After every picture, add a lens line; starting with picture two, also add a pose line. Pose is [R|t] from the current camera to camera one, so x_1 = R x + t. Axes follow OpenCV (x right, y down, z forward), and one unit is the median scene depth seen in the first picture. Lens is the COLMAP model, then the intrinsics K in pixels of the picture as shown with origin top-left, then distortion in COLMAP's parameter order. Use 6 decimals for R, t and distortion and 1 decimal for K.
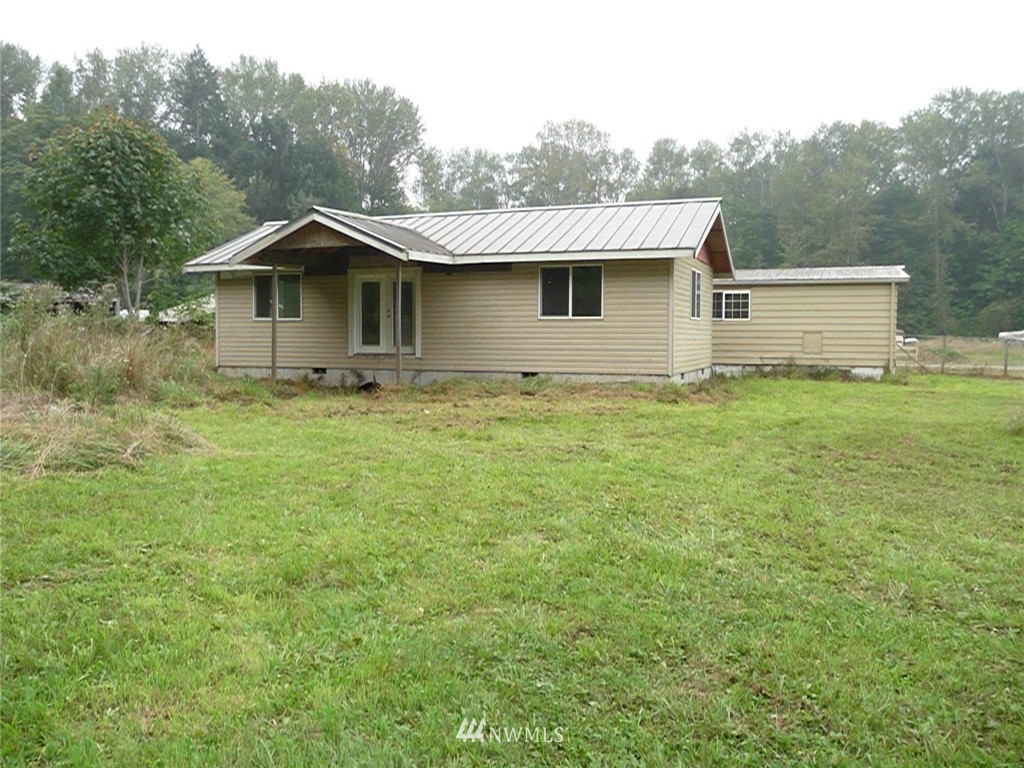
lens RADIAL K [[868.3, 0, 509.3], [0, 868.3, 389.6], [0, 0, 1]] dist [-0.057522, 0.057511]
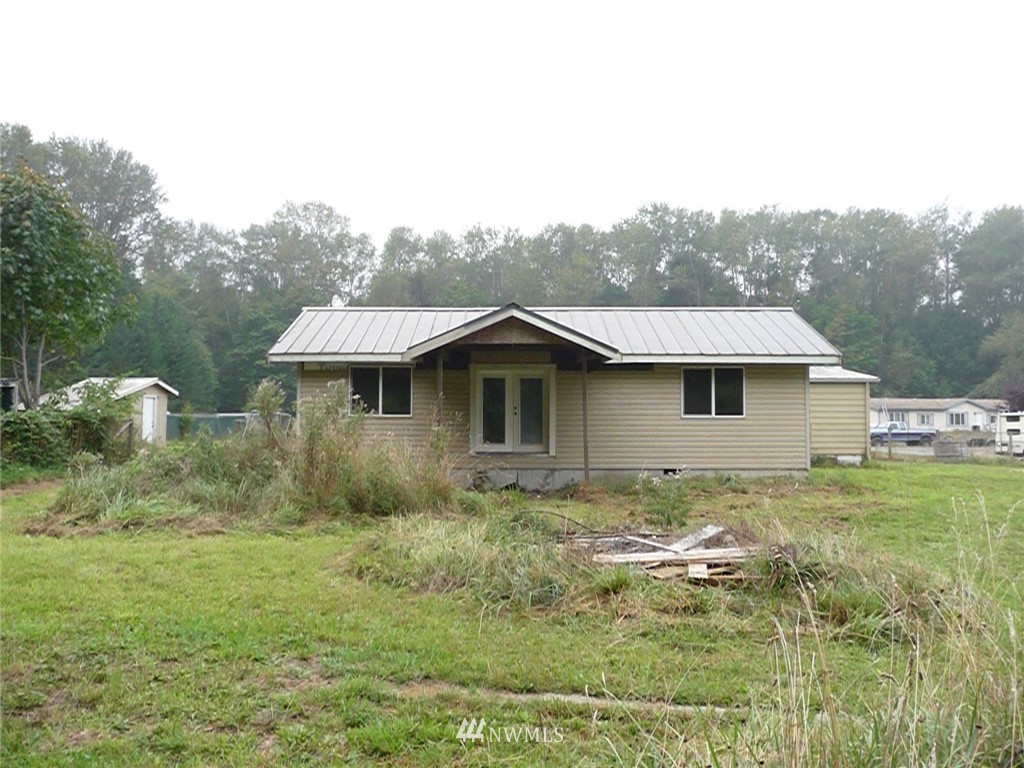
lens RADIAL K [[868.3, 0, 513.6], [0, 868.3, 379.8], [0, 0, 1]] dist [-0.057522, 0.057511]
pose [[0.930739, 0.014243, 0.365406, -0.413593], [0.023680, 0.994797, -0.099091, -0.021802], [-0.364916, 0.100881, 0.925559, 0.082759]]
